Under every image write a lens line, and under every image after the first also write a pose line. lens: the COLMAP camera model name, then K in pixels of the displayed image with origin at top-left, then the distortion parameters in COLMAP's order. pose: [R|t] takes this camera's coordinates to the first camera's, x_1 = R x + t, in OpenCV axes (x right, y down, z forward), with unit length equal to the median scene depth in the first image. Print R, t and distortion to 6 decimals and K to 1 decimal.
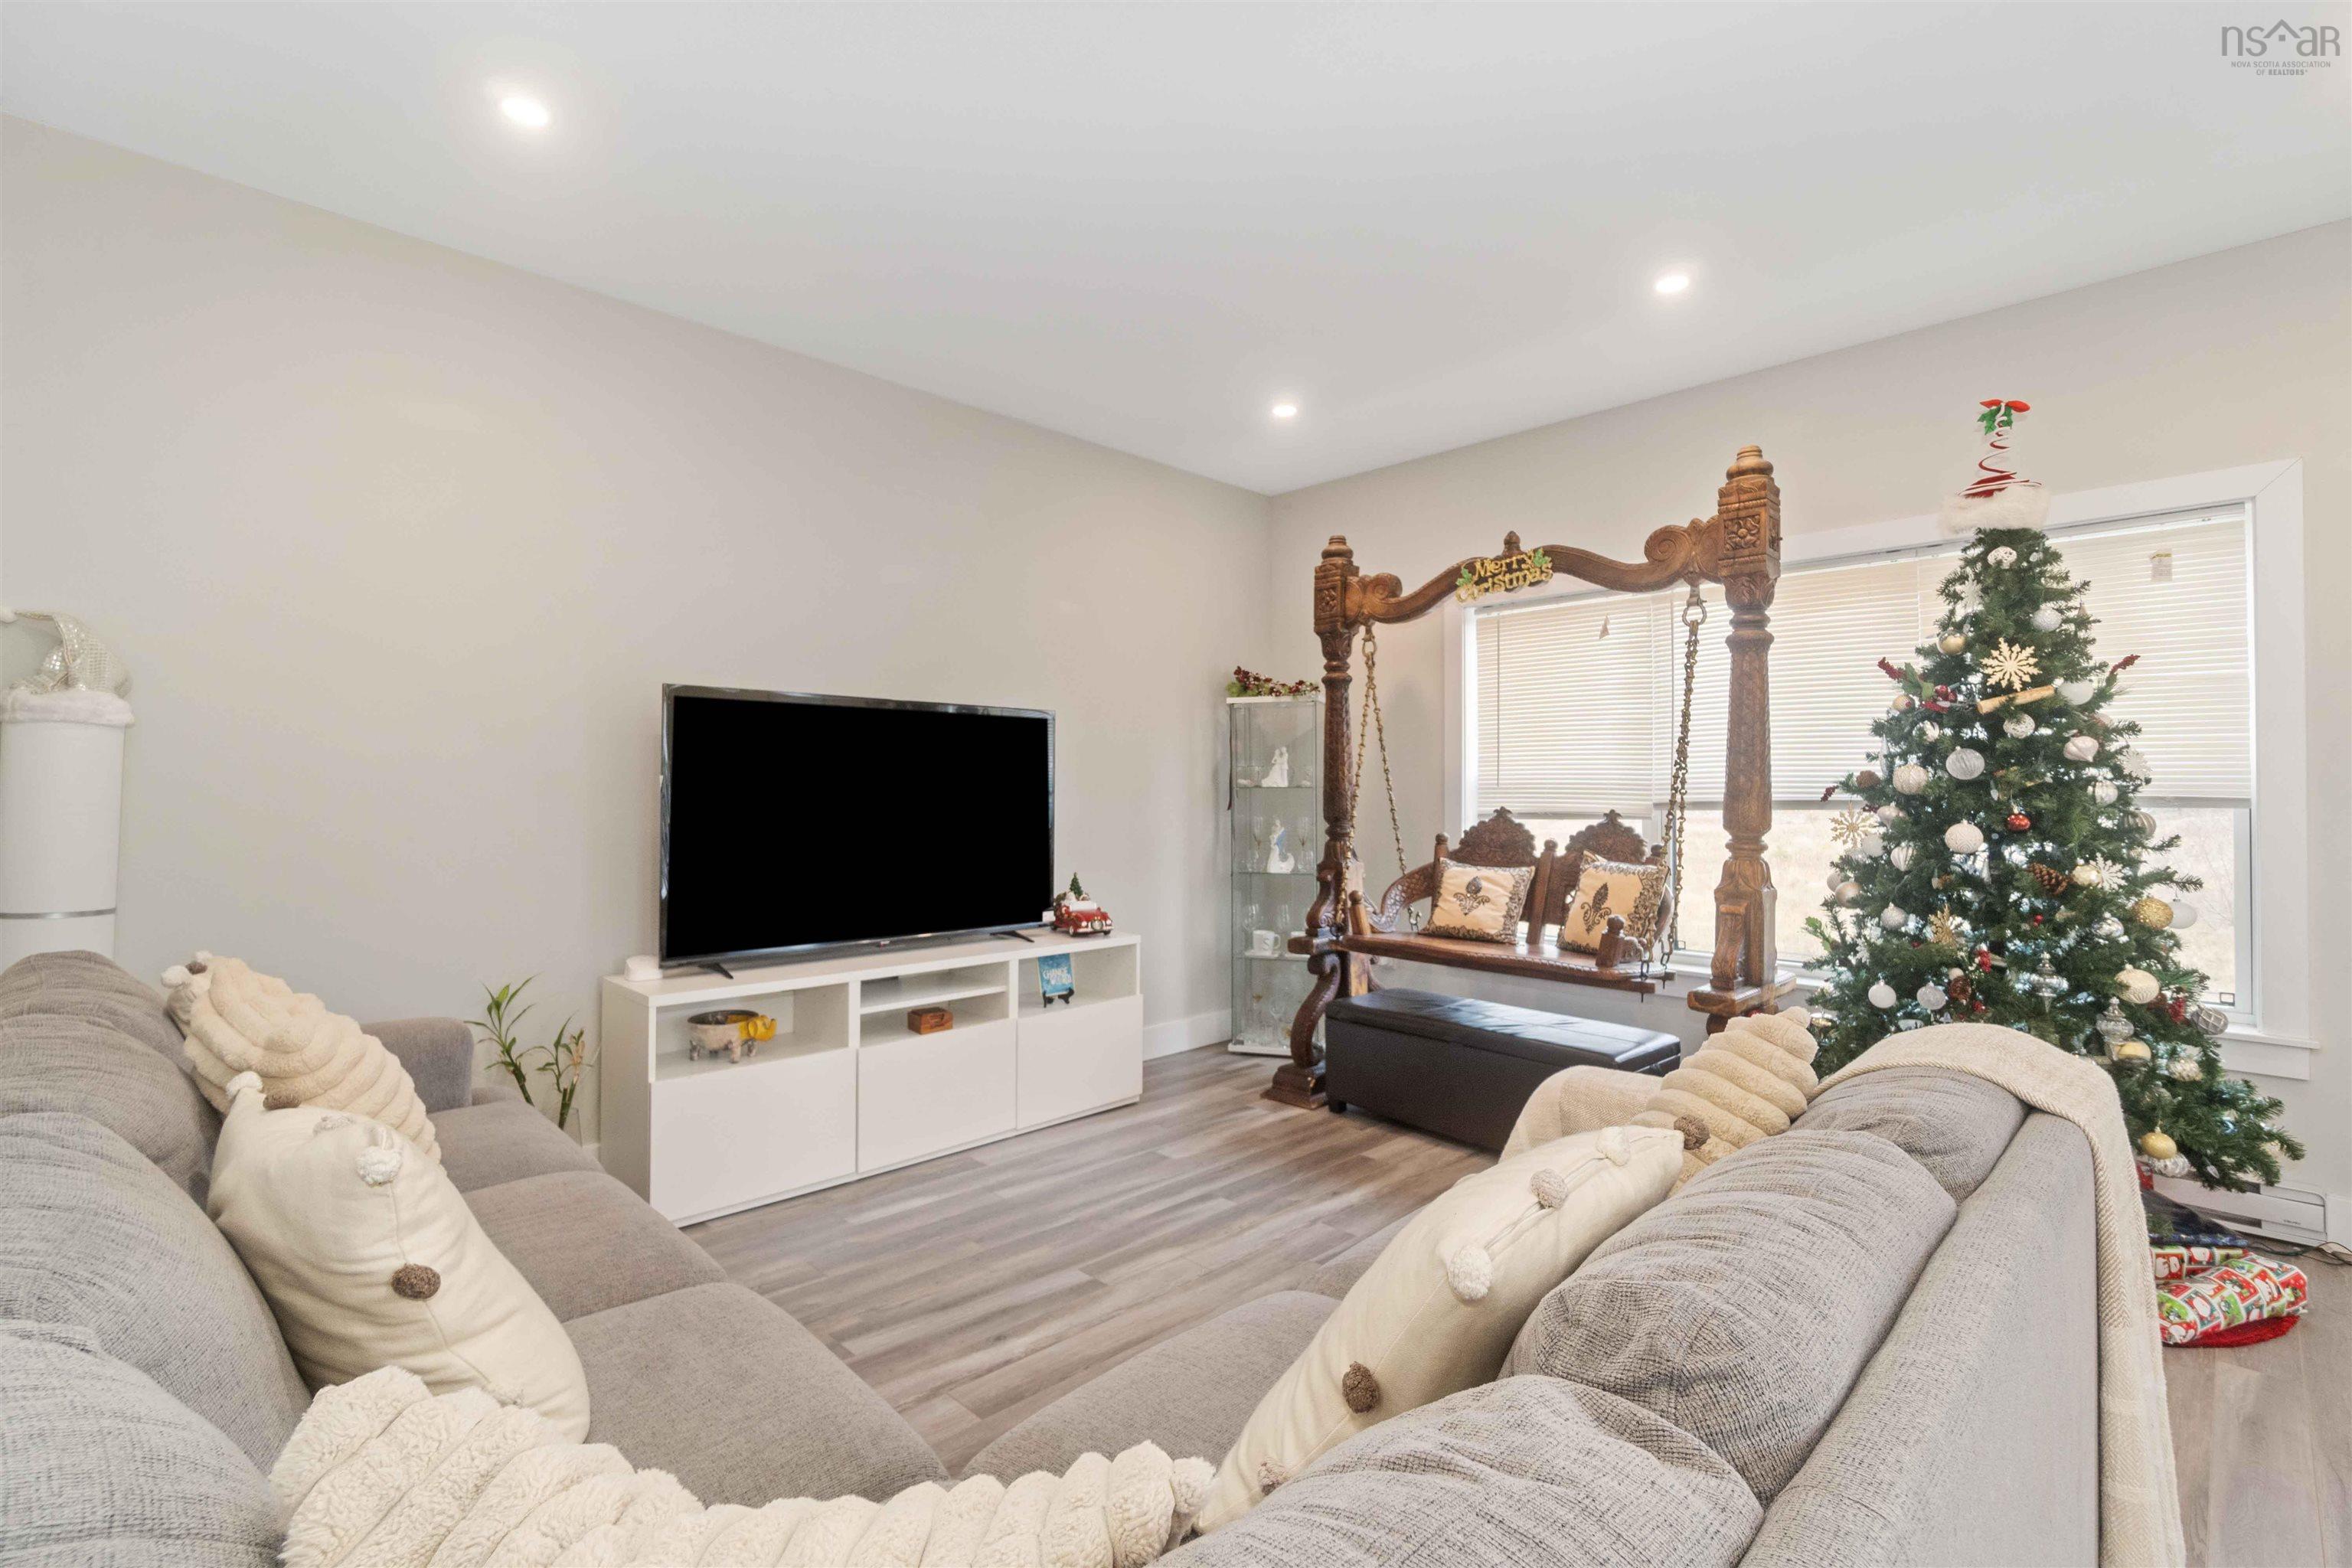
lens RADIAL K [[1062.3, 0, 1164.2], [0, 1062.3, 774.9], [0, 0, 1]] dist [-0.004639, 0.002302]
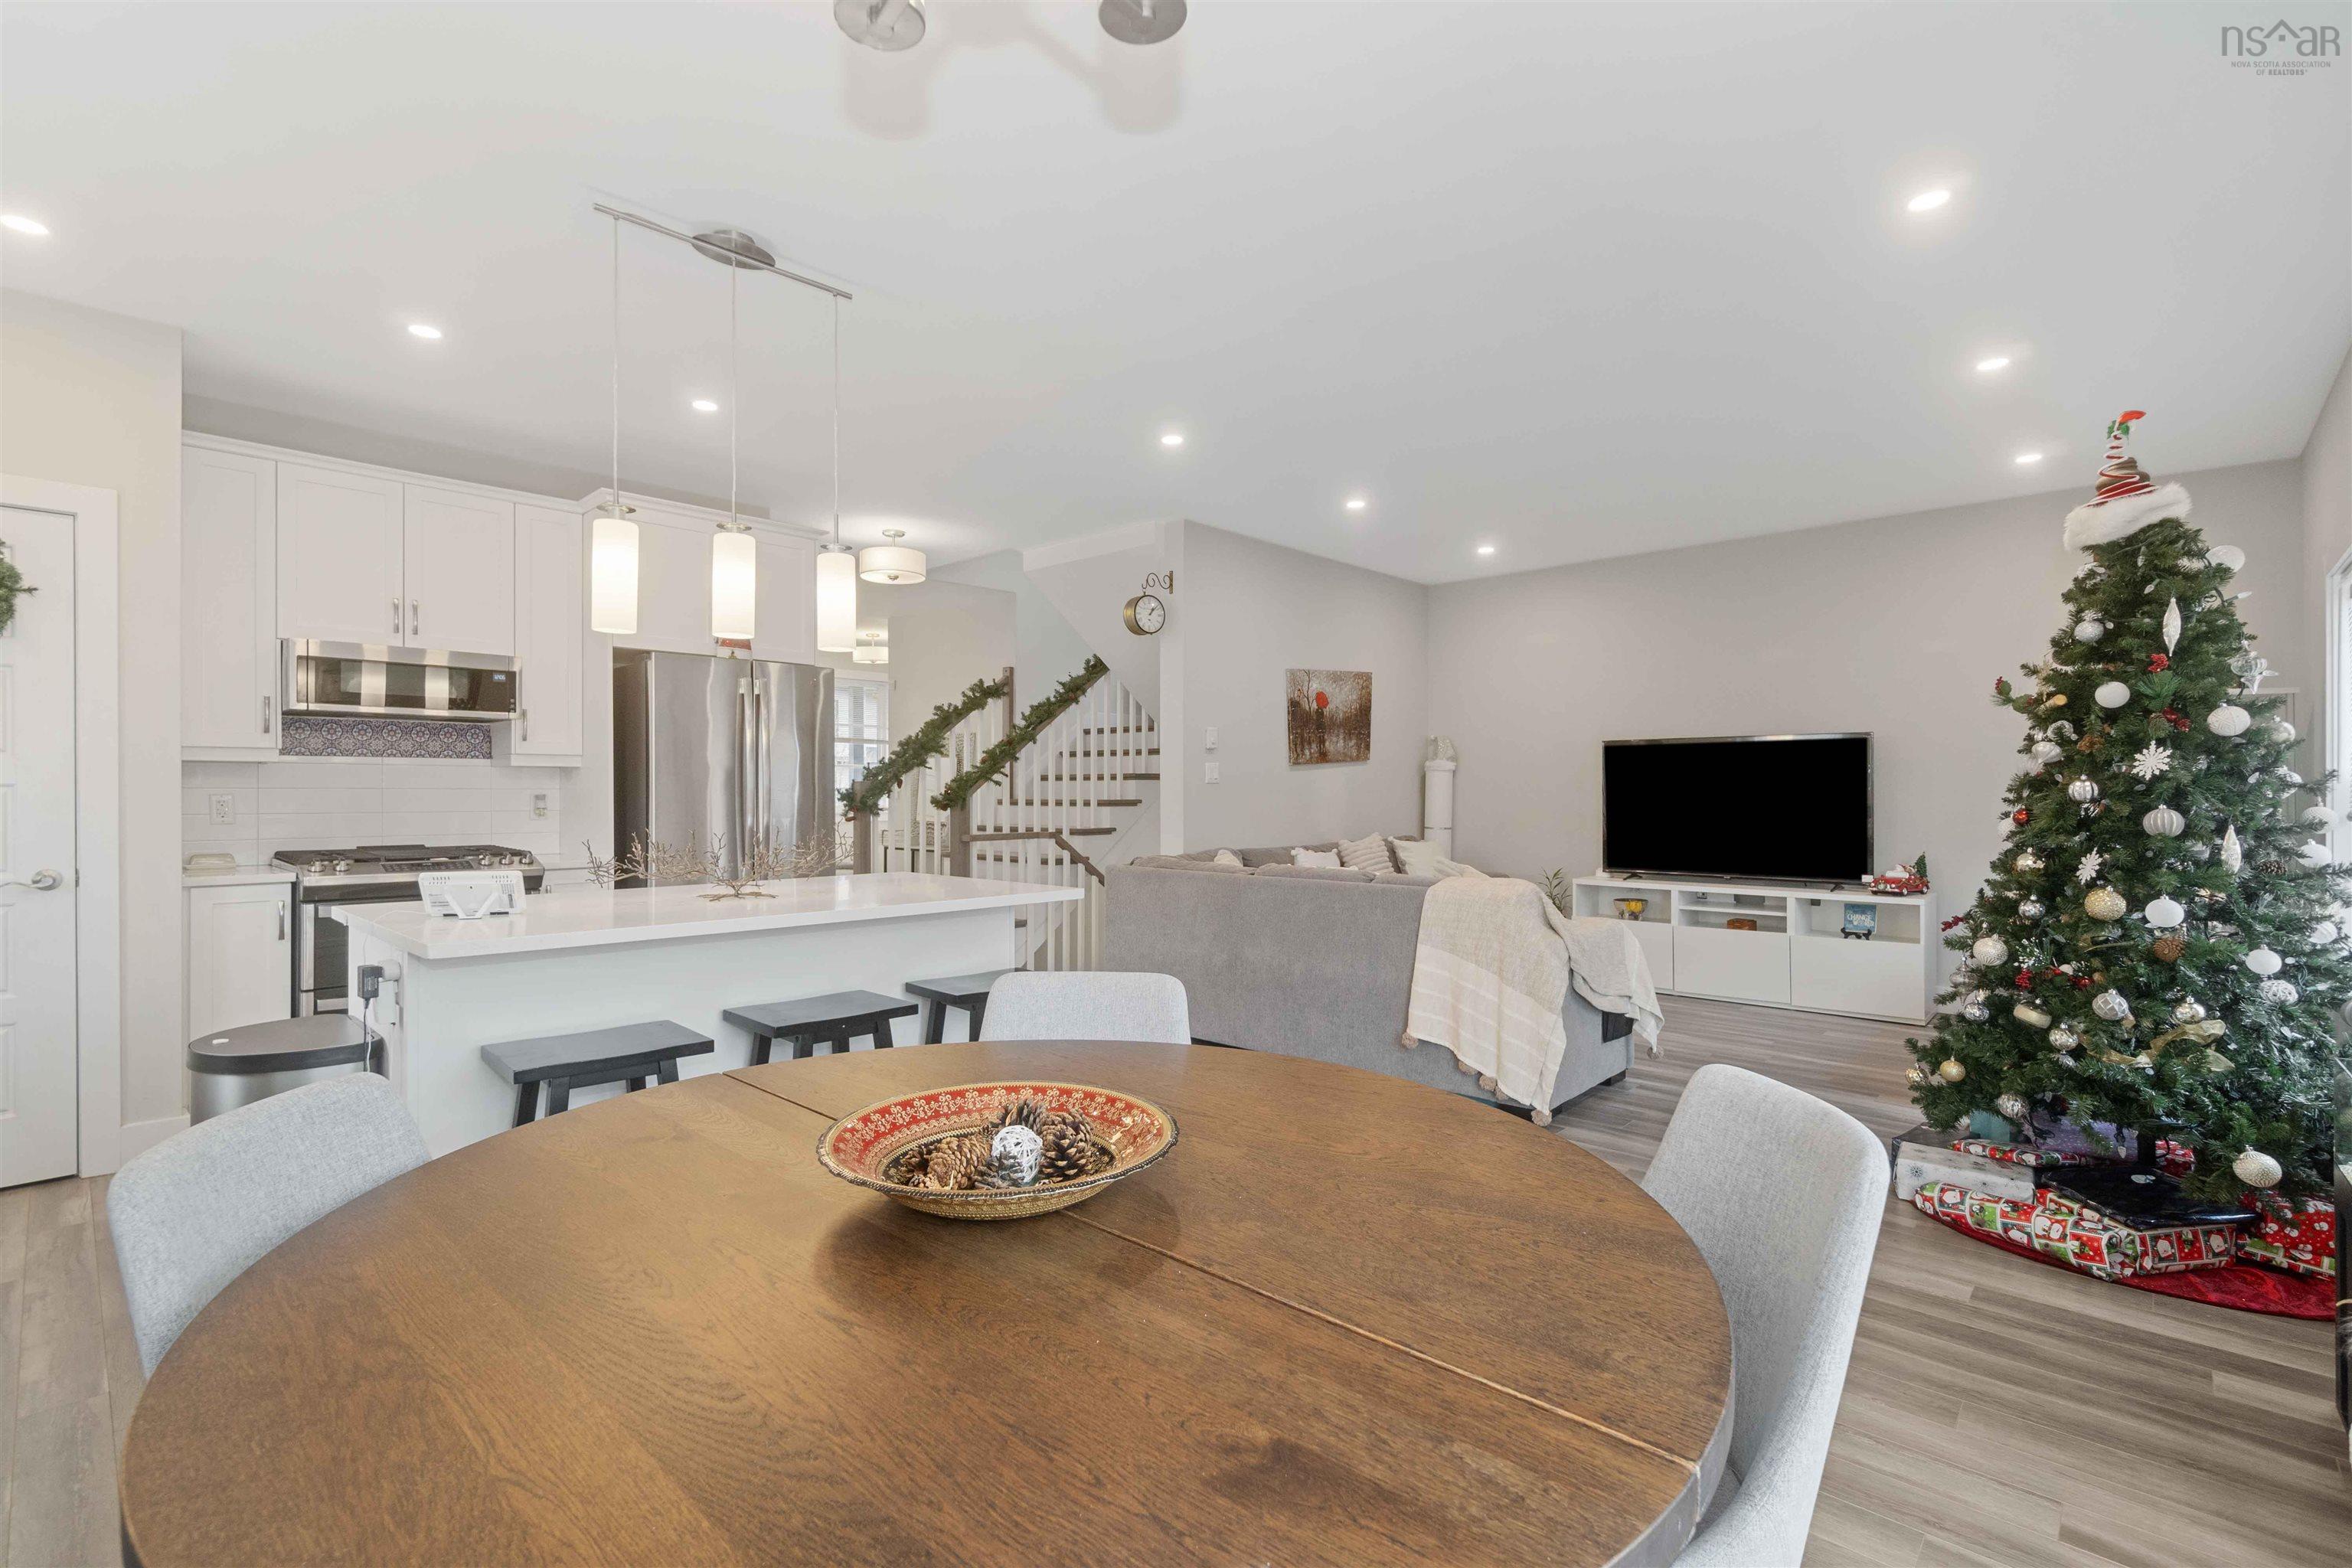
lens RADIAL K [[1062.3, 0, 1142.0], [0, 1062.3, 798.9], [0, 0, 1]] dist [-0.004639, 0.002302]
pose [[0.022454, 0.007587, -0.999719, 1.341848], [0.018205, 0.999802, 0.007997, -0.001706], [0.999582, -0.018380, 0.022312, 0.002833]]
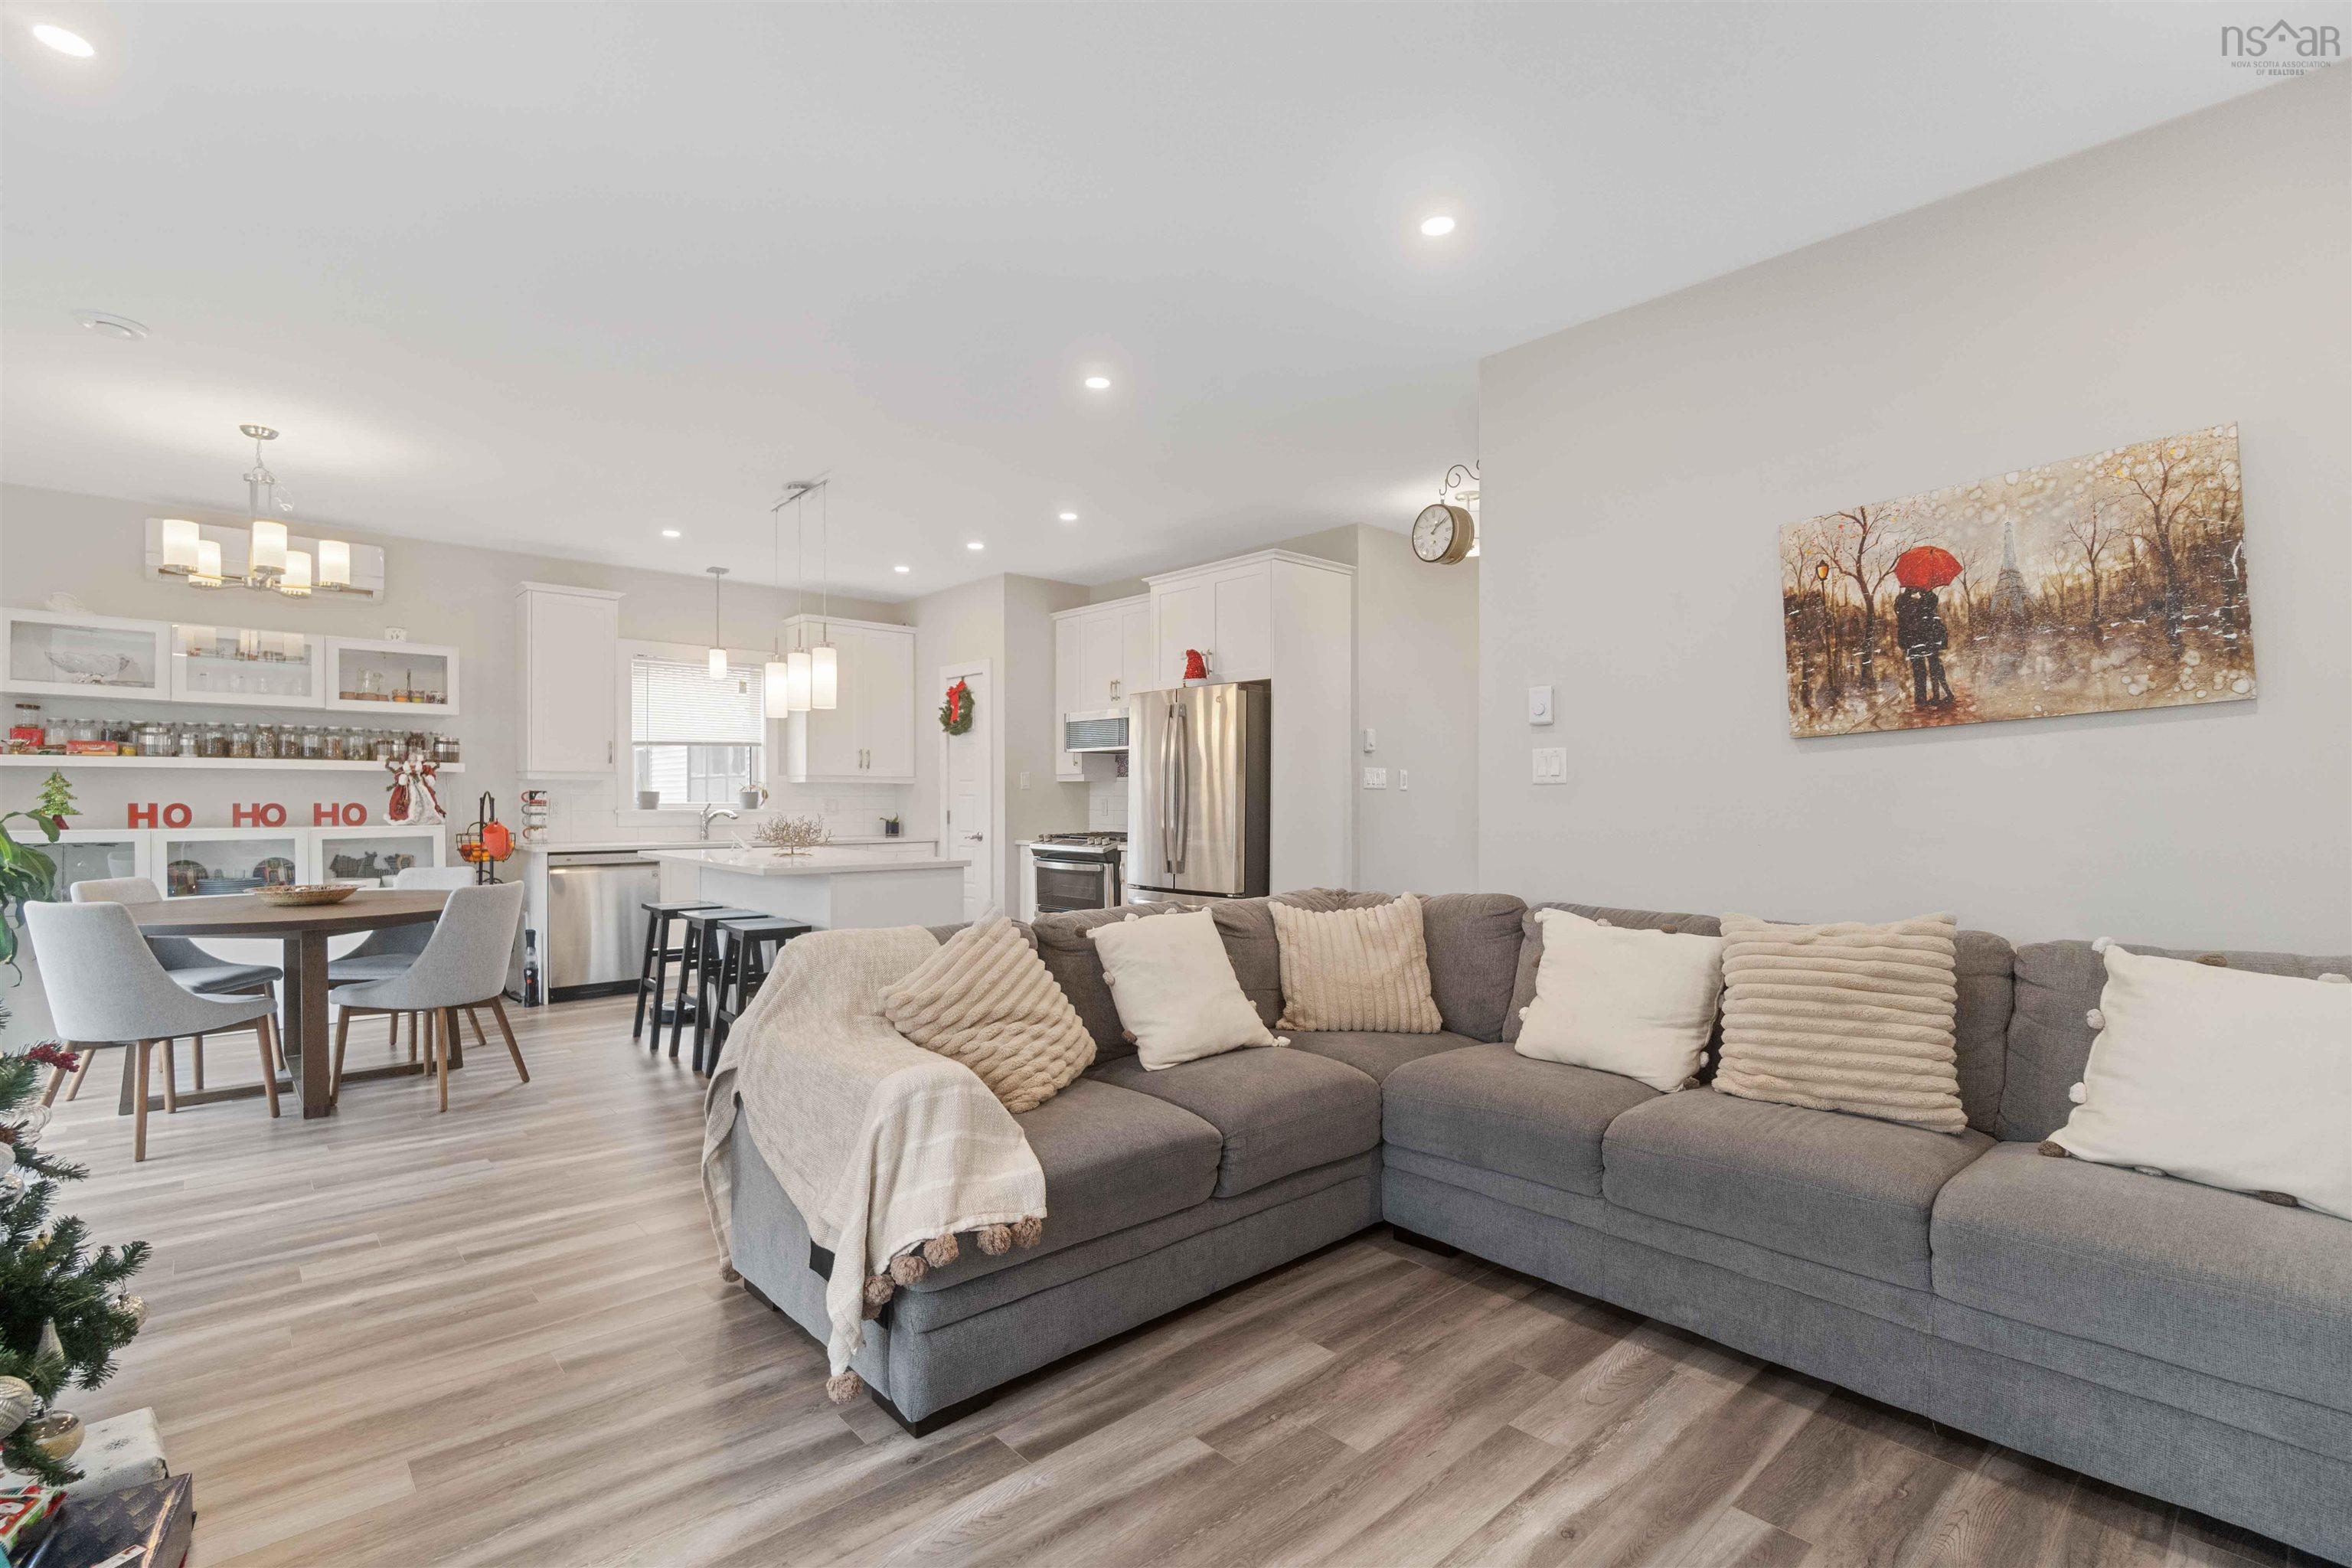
lens RADIAL K [[1062.3, 0, 1148.4], [0, 1062.3, 803.2], [0, 0, 1]] dist [-0.004639, 0.002302]
pose [[-0.998683, -0.000894, 0.051289, 0.061076], [-0.001584, 0.999909, -0.013414, 0.018575], [-0.051272, -0.013478, -0.998594, 1.059965]]
